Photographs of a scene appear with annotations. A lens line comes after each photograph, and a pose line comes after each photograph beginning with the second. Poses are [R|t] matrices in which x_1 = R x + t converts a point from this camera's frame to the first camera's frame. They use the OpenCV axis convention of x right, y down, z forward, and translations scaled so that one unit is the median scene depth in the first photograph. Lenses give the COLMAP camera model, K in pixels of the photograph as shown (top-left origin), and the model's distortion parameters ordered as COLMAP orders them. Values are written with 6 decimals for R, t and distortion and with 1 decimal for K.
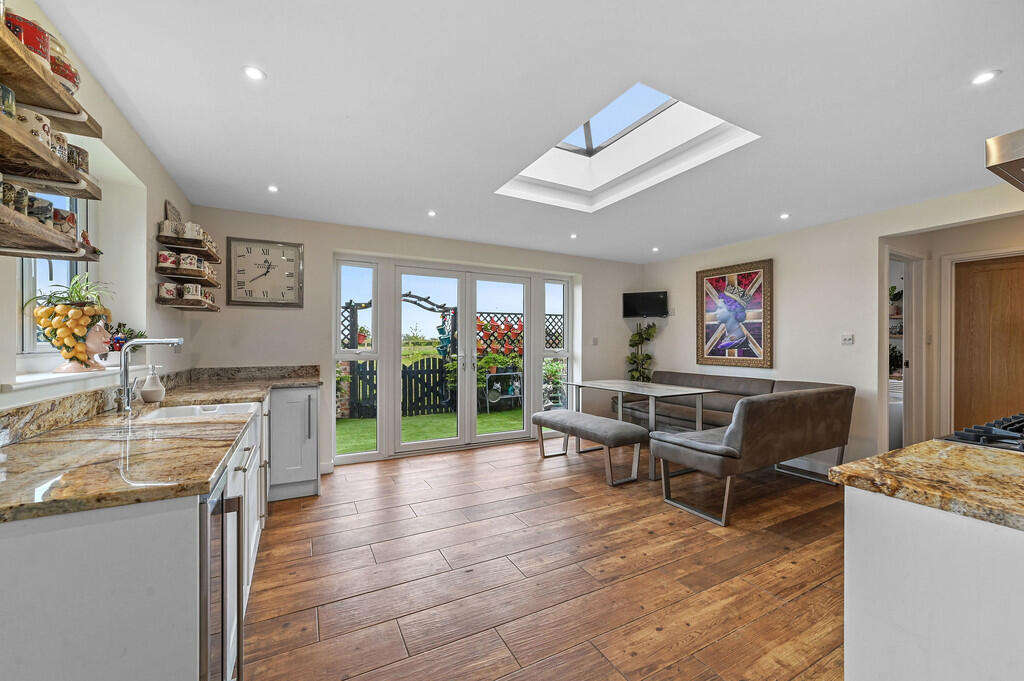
lens RADIAL K [[402.2, 0, 507.1], [0, 402.2, 344.9], [0, 0, 1]] dist [-0.021135, 0.008201]
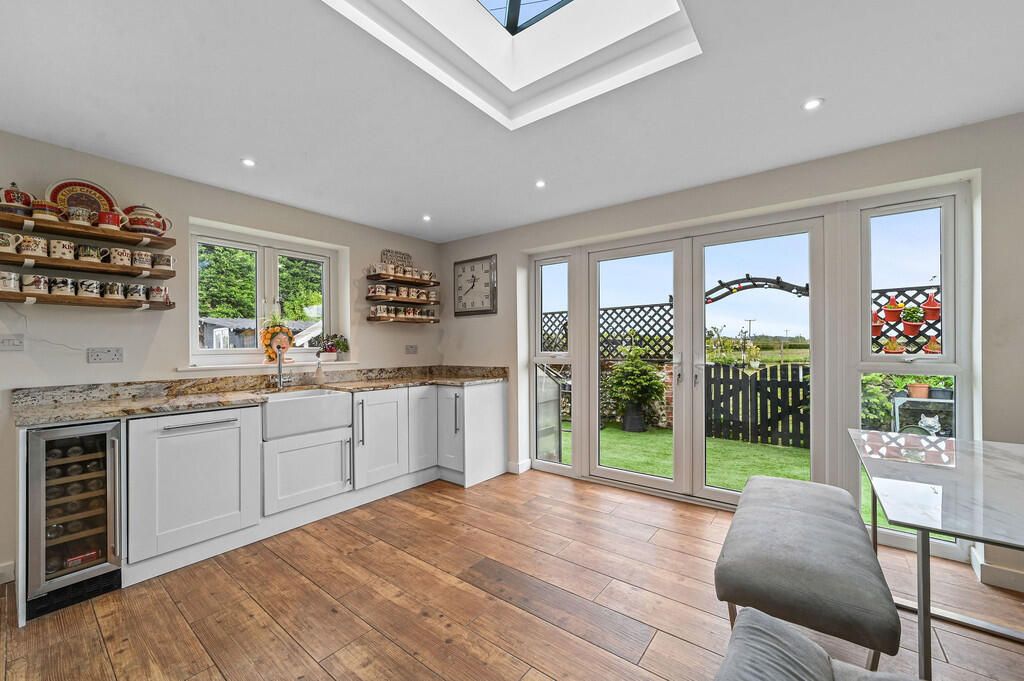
lens RADIAL K [[402.2, 0, 507.1], [0, 402.2, 344.9], [0, 0, 1]] dist [-0.021135, 0.008201]
pose [[0.412922, -0.006605, -0.910743, 0.424850], [0.004353, 0.999977, -0.005278, -0.000862], [0.910756, -0.001784, 0.412941, 0.496729]]
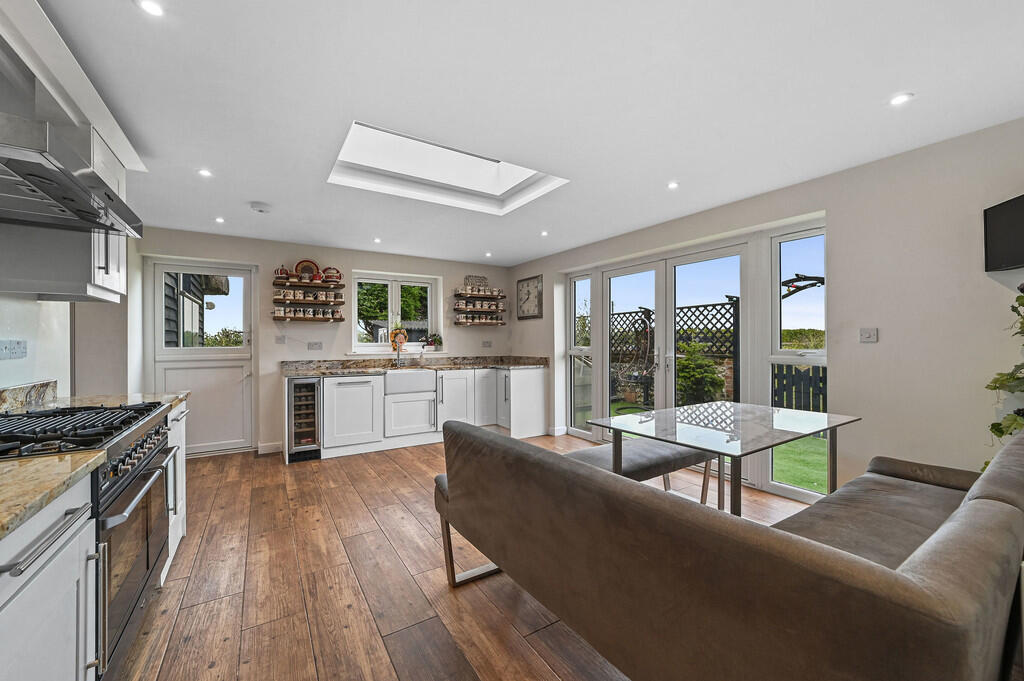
lens RADIAL K [[398.5, 0, 512.0], [0, 398.5, 340.5], [0, 0, 1]] dist [-0.020342, 0.000073]
pose [[0.084907, -0.005777, -0.996372, 0.816278], [0.000153, 0.999983, -0.005785, -0.000576], [0.996389, 0.000338, 0.084906, 0.658956]]
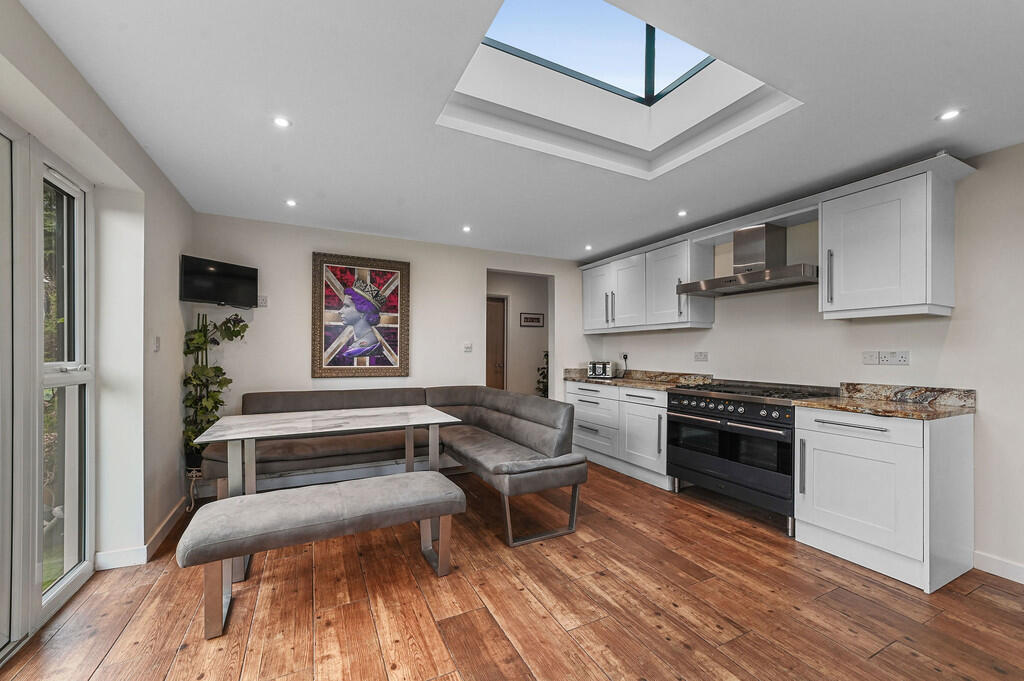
lens RADIAL K [[405.9, 0, 511.9], [0, 405.9, 351.8], [0, 0, 1]] dist [-0.015398, 0.008329]
pose [[0.015712, -0.002312, 0.999874, -0.304894], [-0.002781, 0.999993, 0.002356, -0.003289], [-0.999873, -0.002818, 0.015706, 0.715080]]
